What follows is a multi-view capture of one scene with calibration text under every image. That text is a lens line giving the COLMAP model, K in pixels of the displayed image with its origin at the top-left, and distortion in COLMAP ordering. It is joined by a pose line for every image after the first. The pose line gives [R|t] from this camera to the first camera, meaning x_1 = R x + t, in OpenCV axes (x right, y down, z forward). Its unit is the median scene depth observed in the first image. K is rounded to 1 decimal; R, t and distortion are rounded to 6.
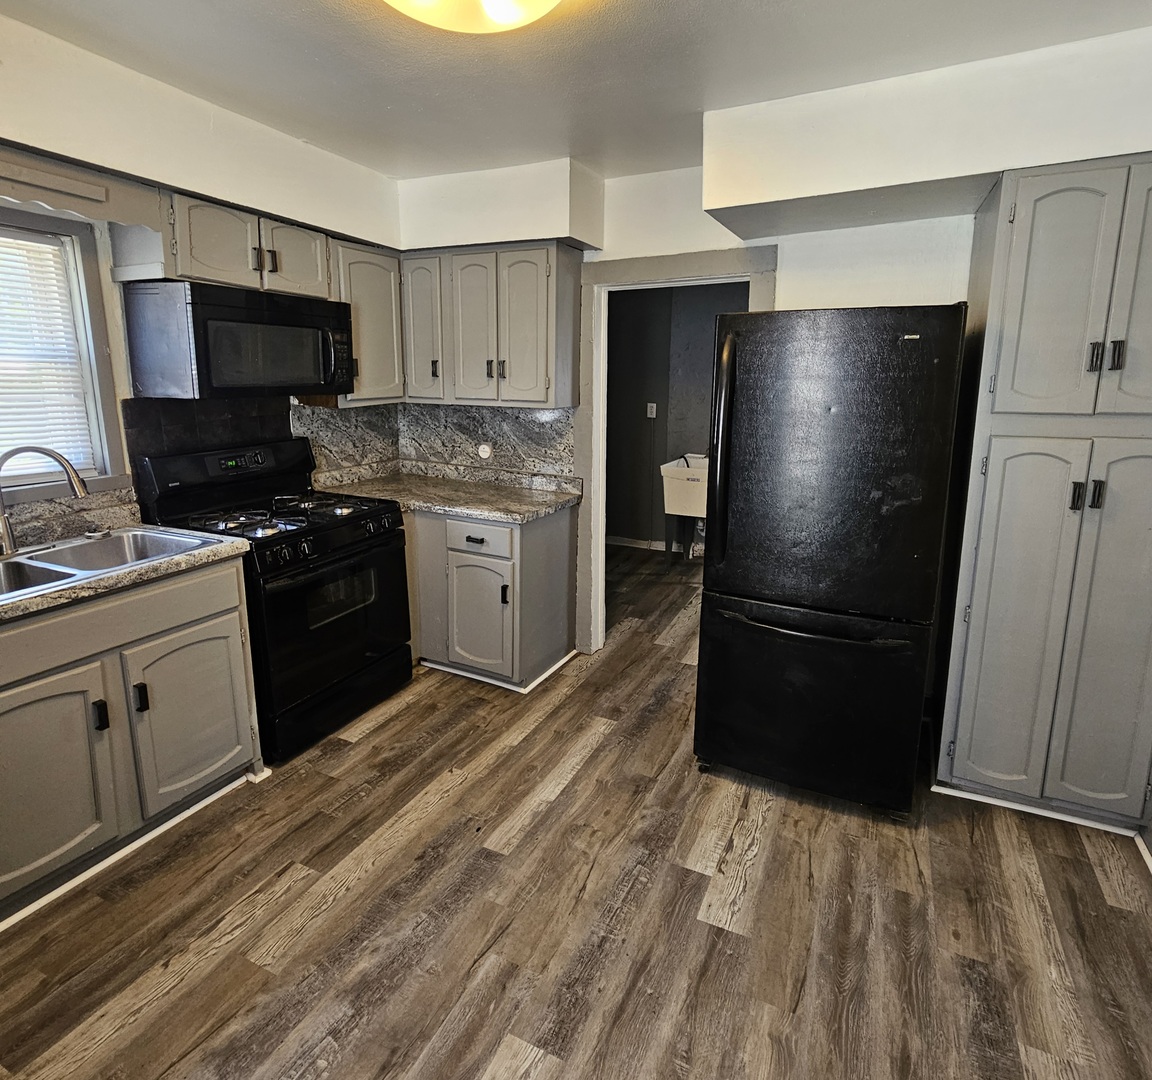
lens RADIAL K [[634.5, 0, 581.4], [0, 634.5, 494.6], [0, 0, 1]] dist [-0.000121, 0.000110]
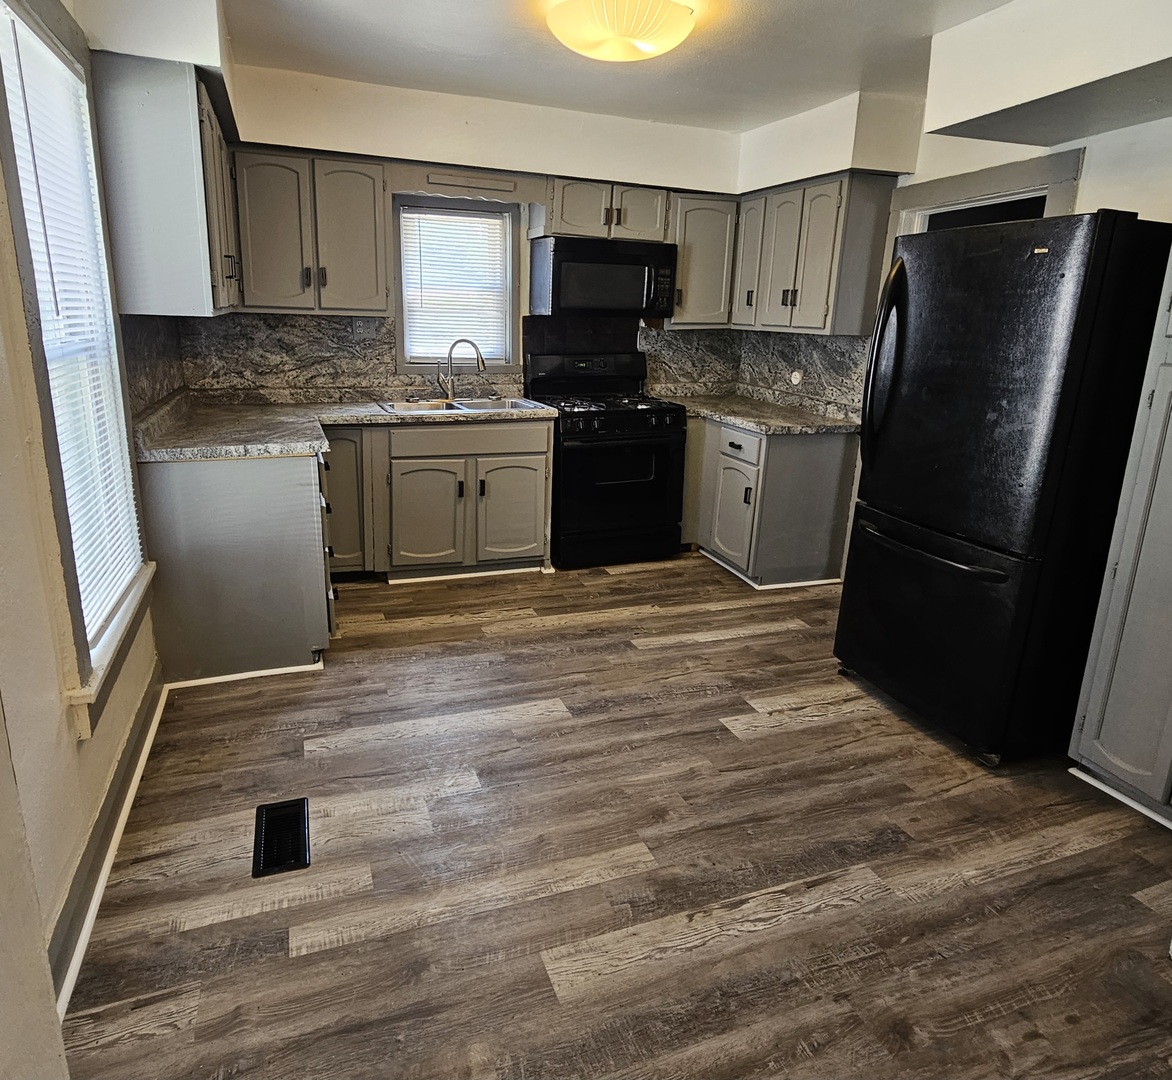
lens RADIAL K [[724.2, 0, 565.4], [0, 724.2, 498.3], [0, 0, 1]] dist [-0.001555, -0.000080]
pose [[0.713196, 0.181803, -0.676977, 0.625088], [-0.147671, 0.983074, 0.108435, 0.080849], [0.685233, 0.022635, 0.727972, -0.211060]]
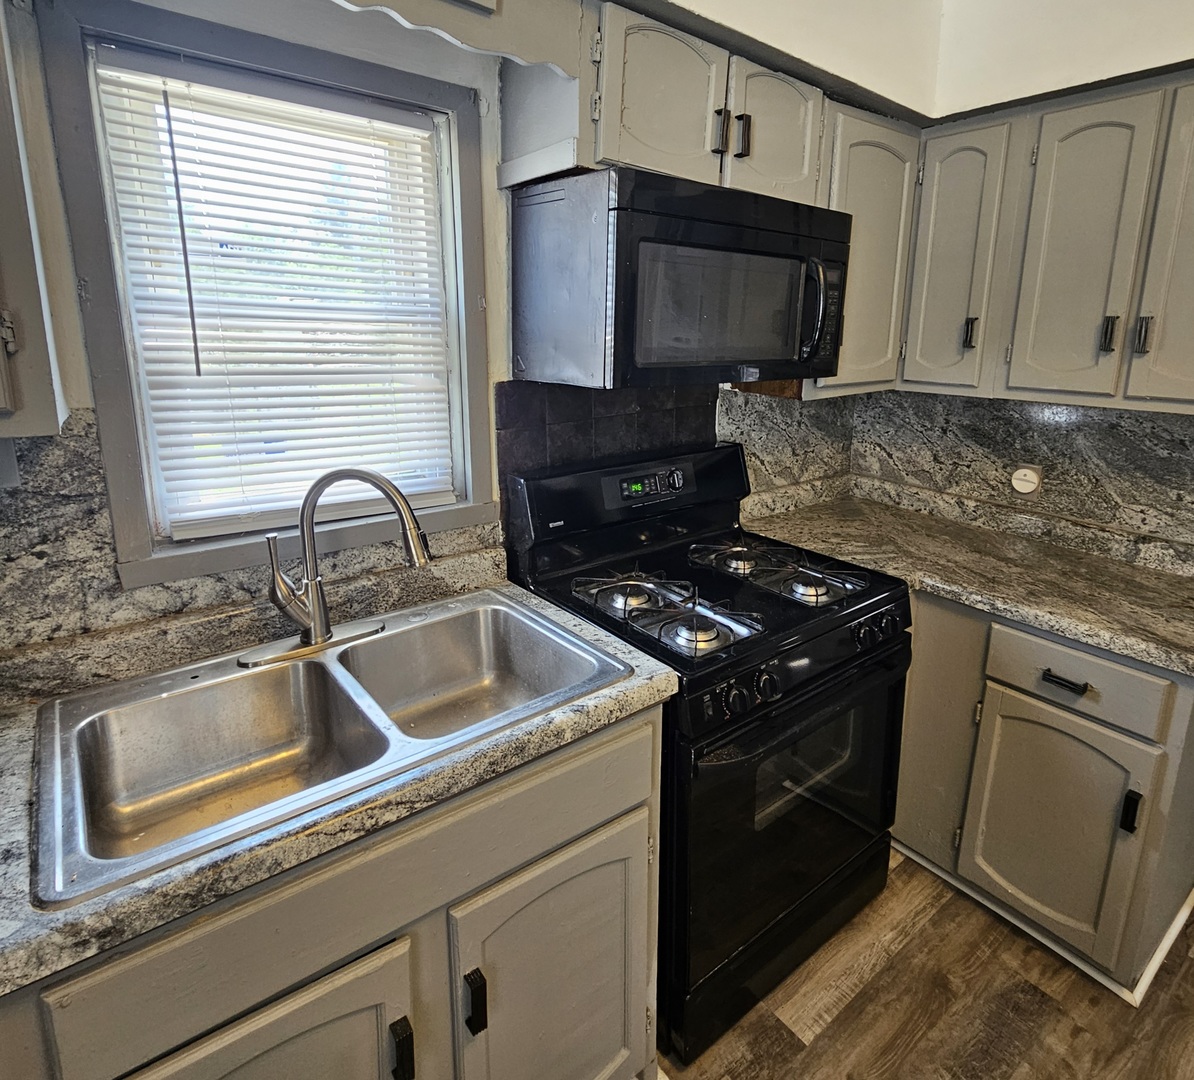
lens RADIAL K [[672.6, 0, 623.4], [0, 672.6, 475.1], [0, 0, 1]] dist [0.000099, -0.000527]
pose [[0.900031, 0.091723, -0.426066, -0.318195], [-0.085376, 0.995768, 0.034016, -0.090989], [0.427382, 0.005761, 0.904053, 0.451238]]
